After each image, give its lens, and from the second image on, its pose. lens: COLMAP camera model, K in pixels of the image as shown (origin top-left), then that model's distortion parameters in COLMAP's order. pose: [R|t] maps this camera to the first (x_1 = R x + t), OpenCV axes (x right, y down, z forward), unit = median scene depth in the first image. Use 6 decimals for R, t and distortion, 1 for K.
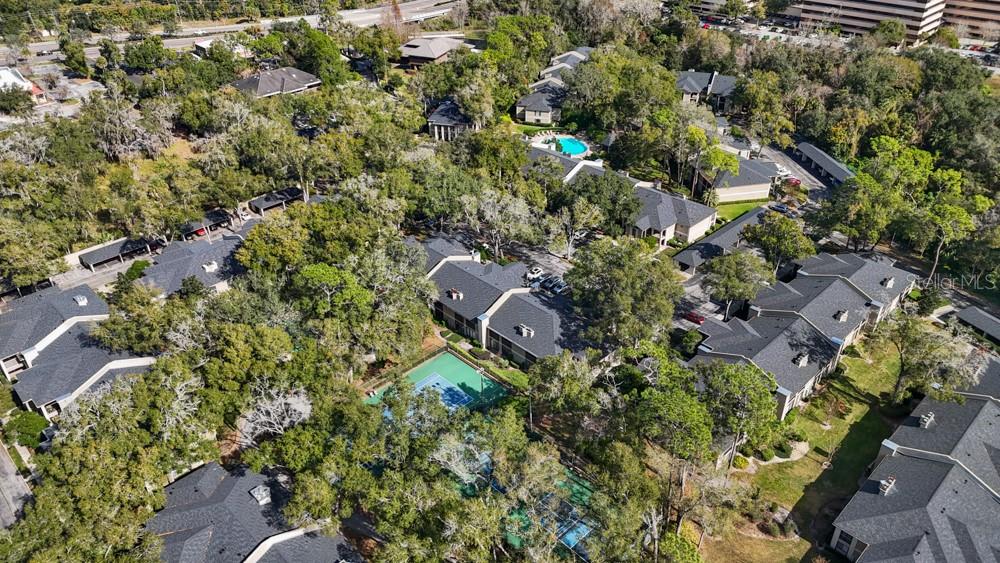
lens RADIAL K [[725.9, 0, 500.0], [0, 725.9, 281.5], [0, 0, 1]] dist [0.082174, -0.076166]
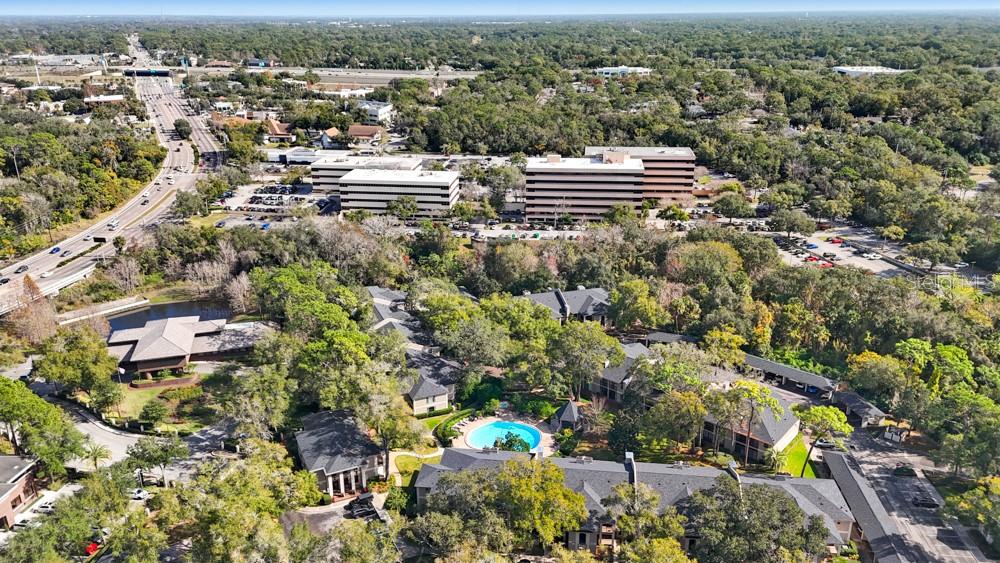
lens RADIAL K [[730.3, 0, 500.0], [0, 730.3, 281.5], [0, 0, 1]] dist [0.111517, -0.131390]
pose [[0.783649, -0.205940, 0.586074, -0.277450], [0.332685, 0.935879, -0.115981, -0.224913], [-0.524609, 0.285867, 0.801914, 0.351599]]
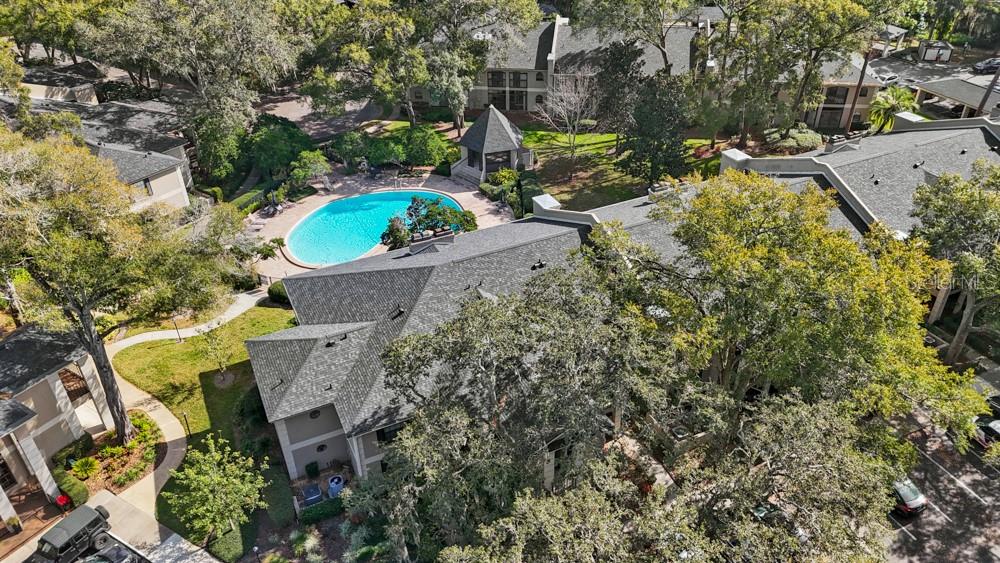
lens RADIAL K [[730.3, 0, 500.0], [0, 730.3, 281.5], [0, 0, 1]] dist [0.111517, -0.131390]
pose [[0.331949, -0.518475, 0.788031, -0.126036], [0.523232, 0.796308, 0.303516, -0.210783], [-0.784881, 0.311571, 0.535616, 0.741159]]
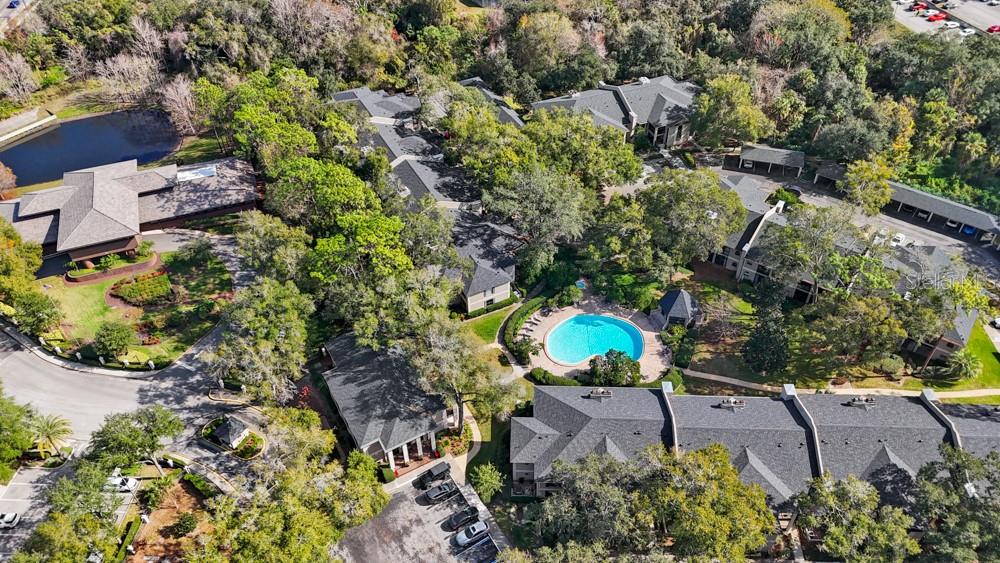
lens RADIAL K [[730.3, 0, 500.0], [0, 730.3, 281.5], [0, 0, 1]] dist [0.111517, -0.131390]
pose [[0.726860, -0.467302, 0.503293, -0.197194], [0.376617, 0.884020, 0.276891, -0.367056], [-0.574313, -0.011712, 0.818552, 0.544413]]
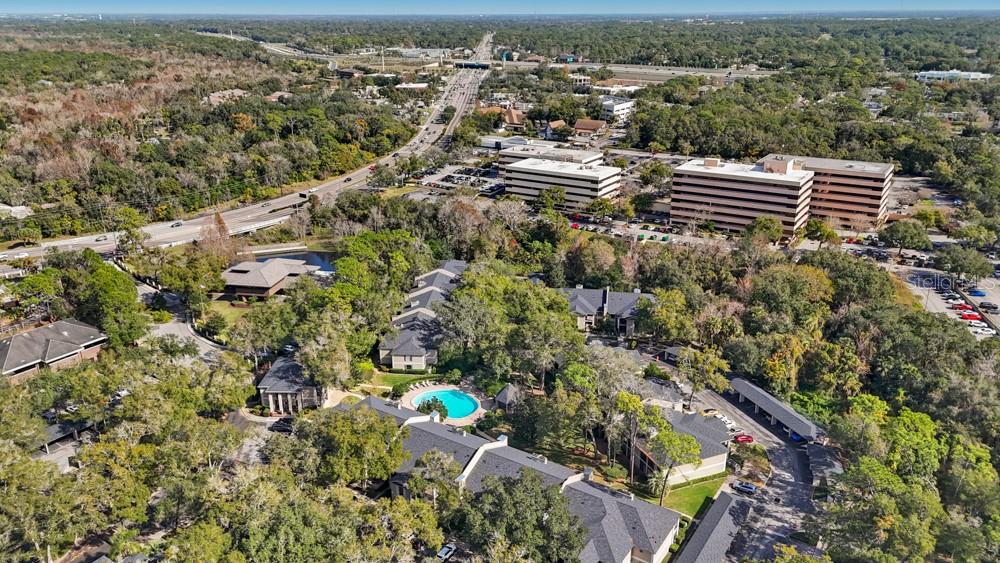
lens RADIAL K [[730.3, 0, 500.0], [0, 730.3, 281.5], [0, 0, 1]] dist [0.111517, -0.131390]
pose [[0.977601, -0.064252, 0.200418, -0.003722], [0.106788, 0.972008, -0.209275, -0.130768], [-0.181362, 0.225990, 0.957098, 0.202437]]
